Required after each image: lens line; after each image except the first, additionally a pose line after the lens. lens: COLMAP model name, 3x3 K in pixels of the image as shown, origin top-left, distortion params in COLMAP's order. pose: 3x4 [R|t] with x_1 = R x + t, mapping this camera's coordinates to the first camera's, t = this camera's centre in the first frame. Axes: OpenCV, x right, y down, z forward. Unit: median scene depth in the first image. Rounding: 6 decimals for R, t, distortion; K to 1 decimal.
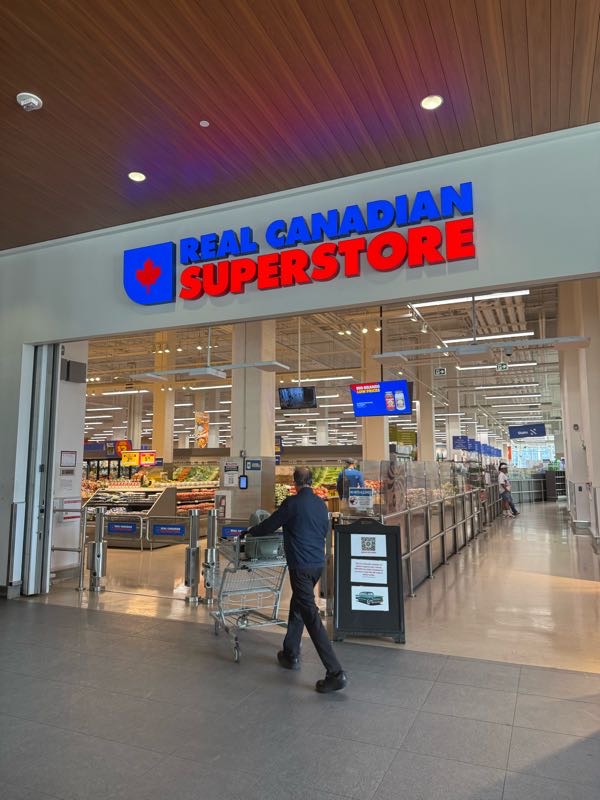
lens RADIAL K [[572.2, 0, 297.0], [0, 572.2, 398.8], [0, 0, 1]] dist [0.092567, -0.000504]
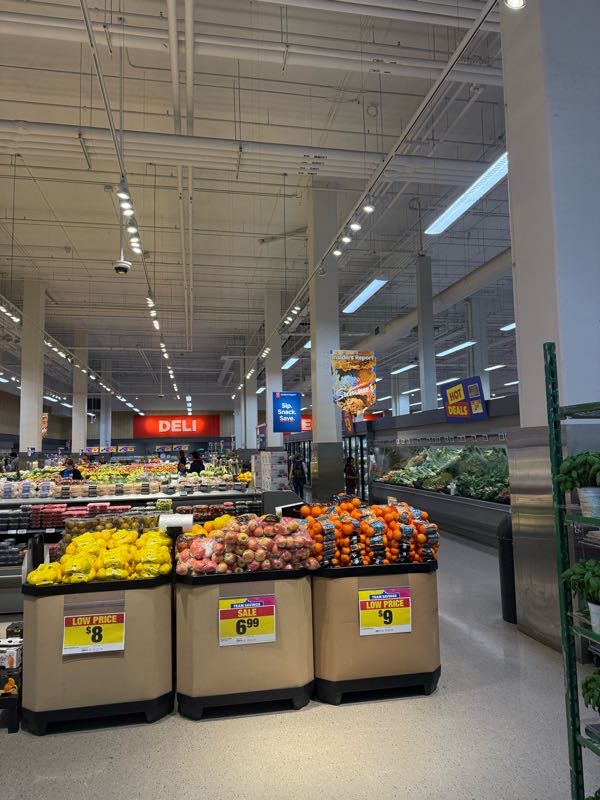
lens RADIAL K [[572.2, 0, 297.0], [0, 572.2, 398.8], [0, 0, 1]] dist [0.092567, -0.000504]
pose [[0.564464, -0.085558, -0.821012, 0.473440], [0.118395, 0.992722, -0.022053, 0.139339], [0.816923, -0.084756, 0.570485, 1.169602]]
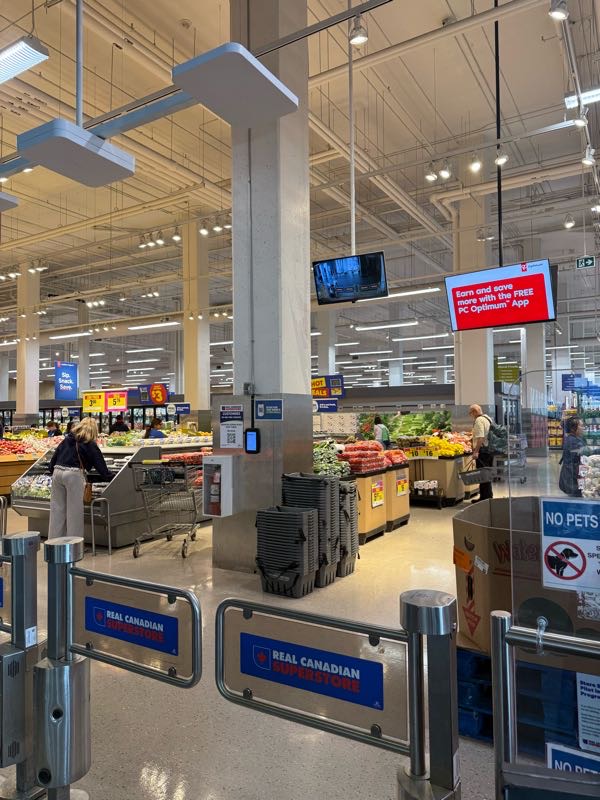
lens RADIAL K [[572.2, 0, 297.0], [0, 572.2, 398.8], [0, 0, 1]] dist [0.092567, -0.000504]
pose [[0.992024, -0.012864, -0.125392, 0.015446], [0.024028, 0.995837, 0.087930, 0.051965], [0.123738, -0.090241, 0.988203, 0.415345]]
